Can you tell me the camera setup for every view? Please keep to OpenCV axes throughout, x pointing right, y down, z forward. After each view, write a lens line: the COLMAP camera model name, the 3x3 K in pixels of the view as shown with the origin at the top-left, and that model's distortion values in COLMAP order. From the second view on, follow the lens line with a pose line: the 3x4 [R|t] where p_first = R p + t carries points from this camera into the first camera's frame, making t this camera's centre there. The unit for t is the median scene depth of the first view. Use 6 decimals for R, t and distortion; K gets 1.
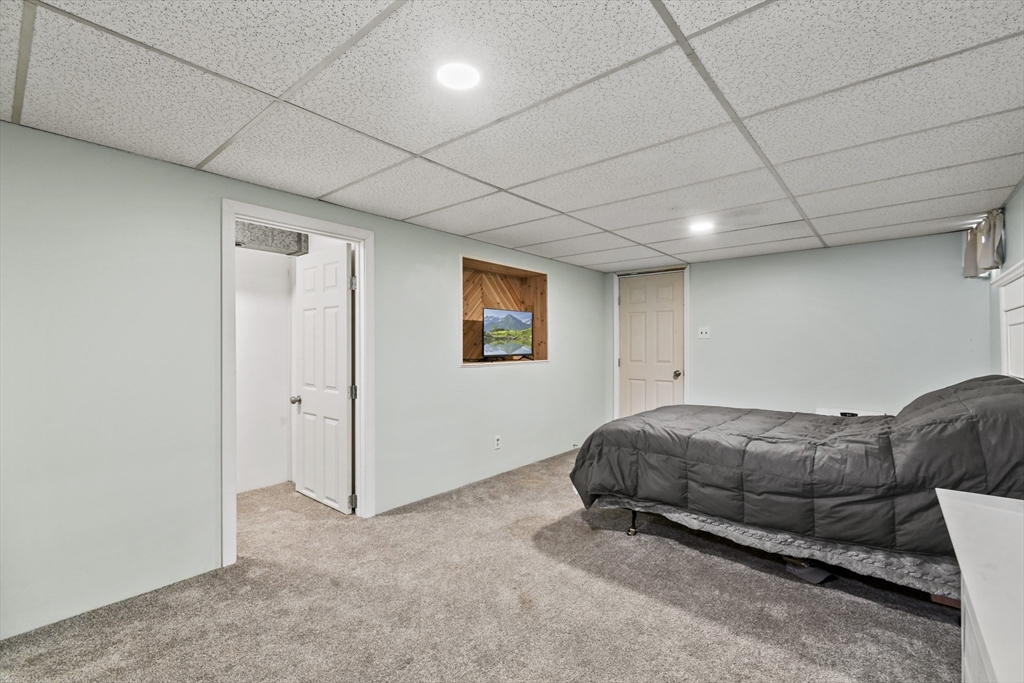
lens RADIAL K [[452.1, 0, 507.2], [0, 452.1, 345.1], [0, 0, 1]] dist [0.000082, -0.000546]
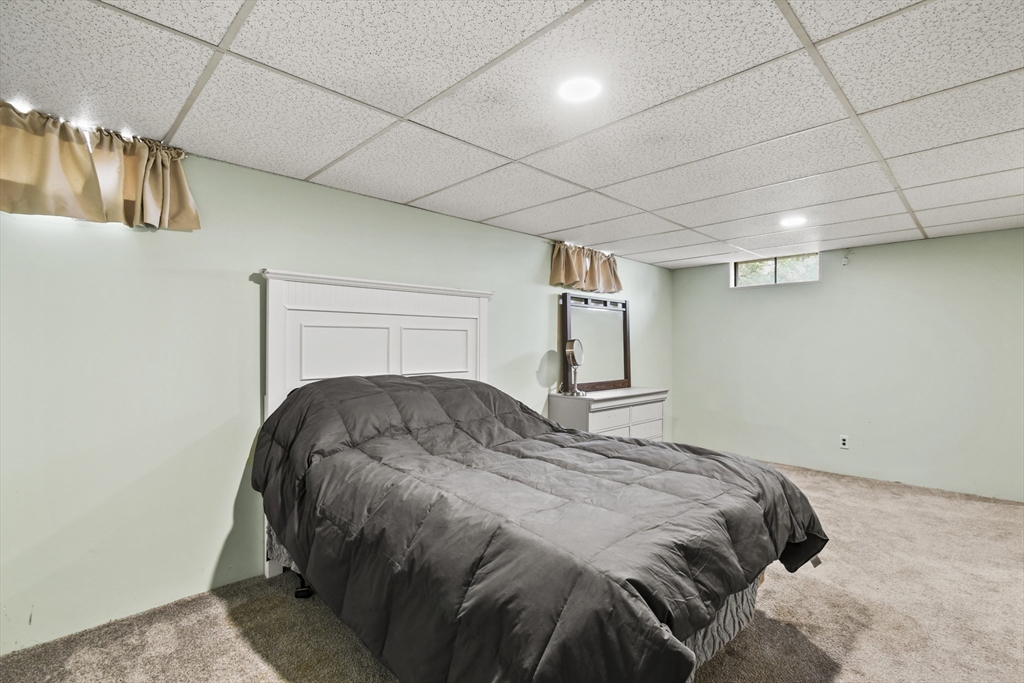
lens RADIAL K [[473.7, 0, 511.5], [0, 473.7, 345.6], [0, 0, 1]] dist [0.001582, 0.000257]
pose [[-0.997005, 0.001247, 0.077325, 0.611700], [0.001107, 0.999998, -0.001851, 0.000726], [-0.077327, -0.001760, -0.997004, 1.959917]]
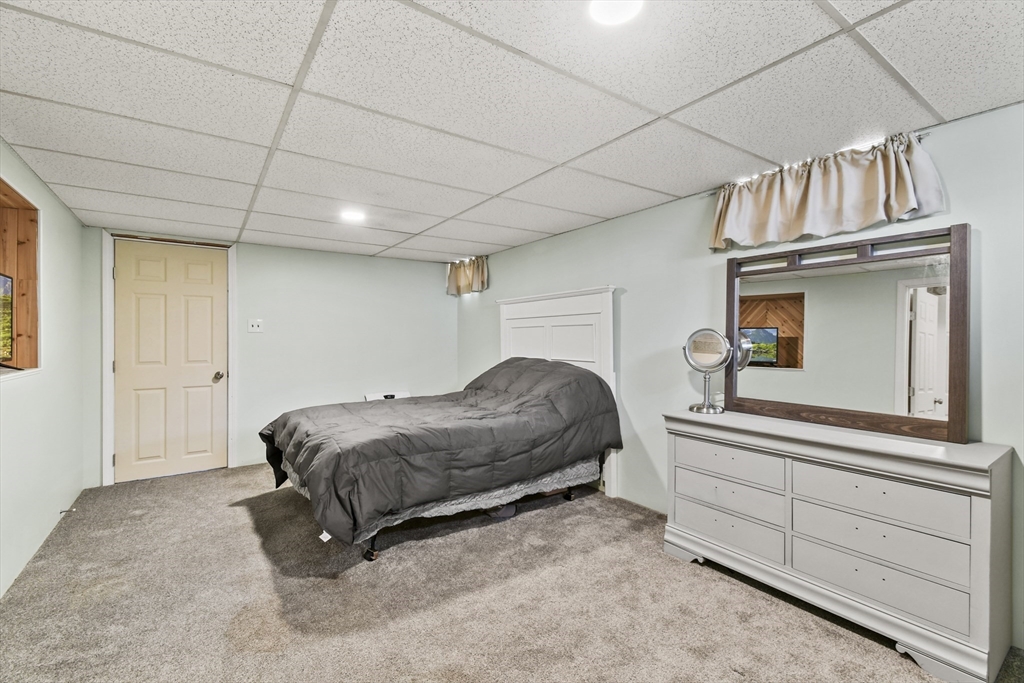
lens RADIAL K [[453.4, 0, 515.7], [0, 453.4, 340.1], [0, 0, 1]] dist [-0.000973, -0.000753]
pose [[0.239304, -0.002471, 0.970942, -0.548699], [0.002014, 0.999996, 0.002049, -0.001068], [-0.970943, 0.001465, 0.239308, 0.575707]]
